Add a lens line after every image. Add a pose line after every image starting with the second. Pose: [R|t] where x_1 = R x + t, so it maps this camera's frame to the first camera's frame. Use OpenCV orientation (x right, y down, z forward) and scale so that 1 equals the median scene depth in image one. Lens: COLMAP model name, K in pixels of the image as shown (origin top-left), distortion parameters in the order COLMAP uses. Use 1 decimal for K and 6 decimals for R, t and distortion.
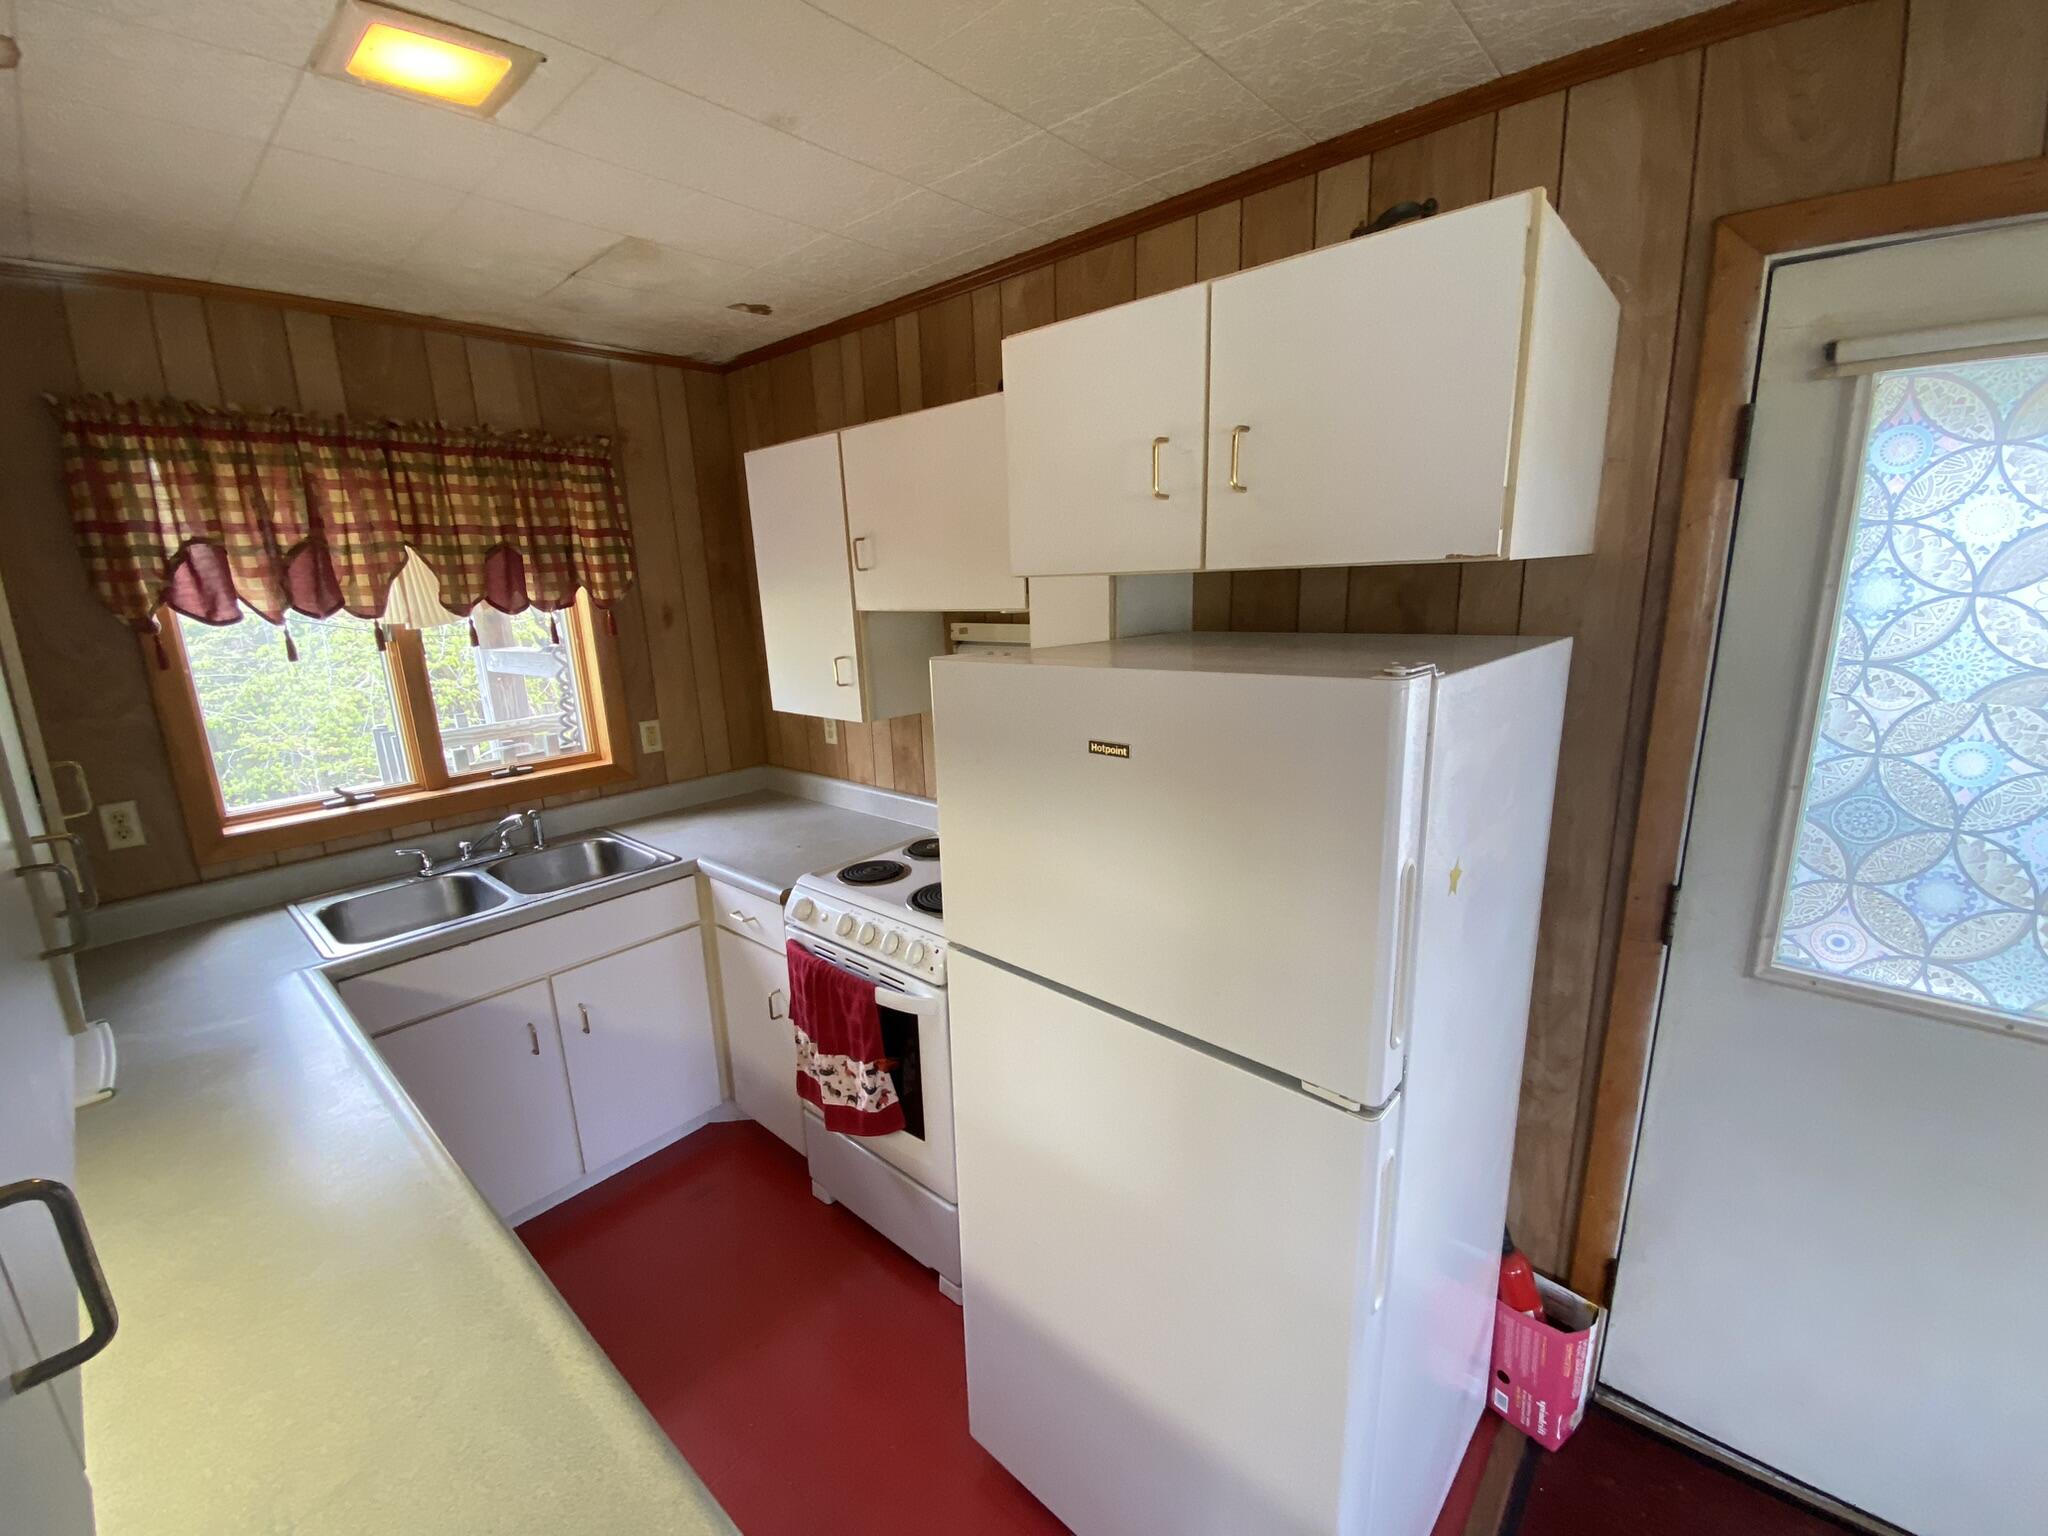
lens RADIAL K [[827.9, 0, 1021.1], [0, 827.9, 765.8], [0, 0, 1]] dist [0.025474, -0.021679]
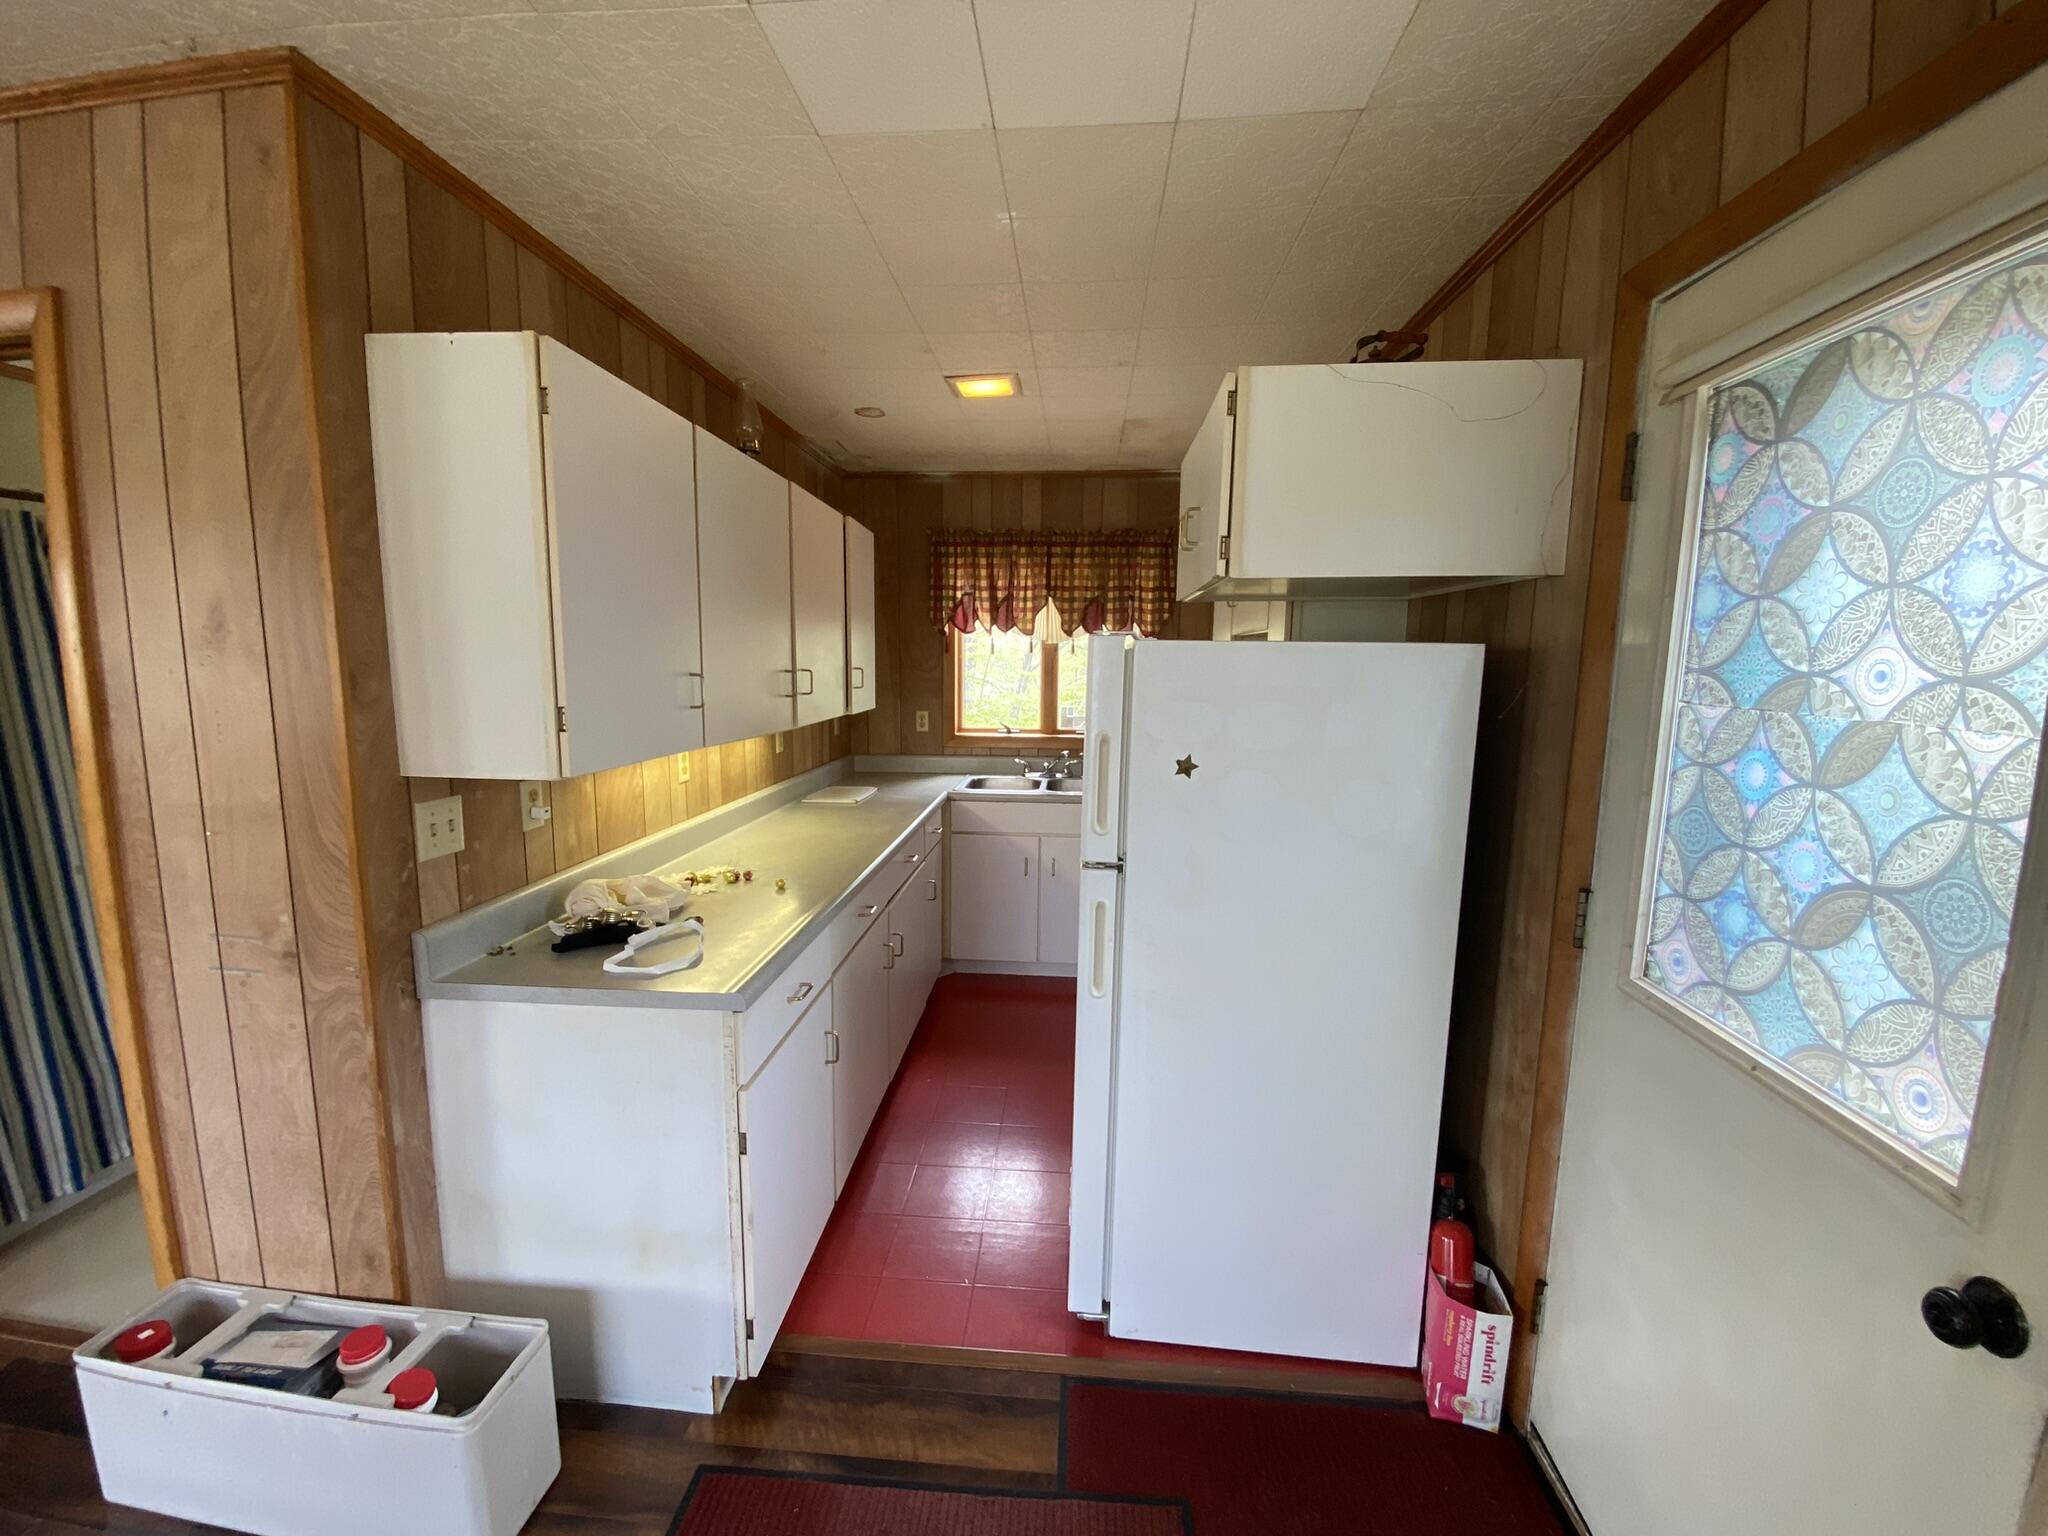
lens RADIAL K [[827.9, 0, 1021.1], [0, 827.9, 765.8], [0, 0, 1]] dist [0.025474, -0.021679]
pose [[0.600454, 0.146313, -0.786160, 0.793853], [-0.209564, 0.977550, 0.021872, 0.081042], [0.771711, 0.151618, 0.617636, -0.135604]]
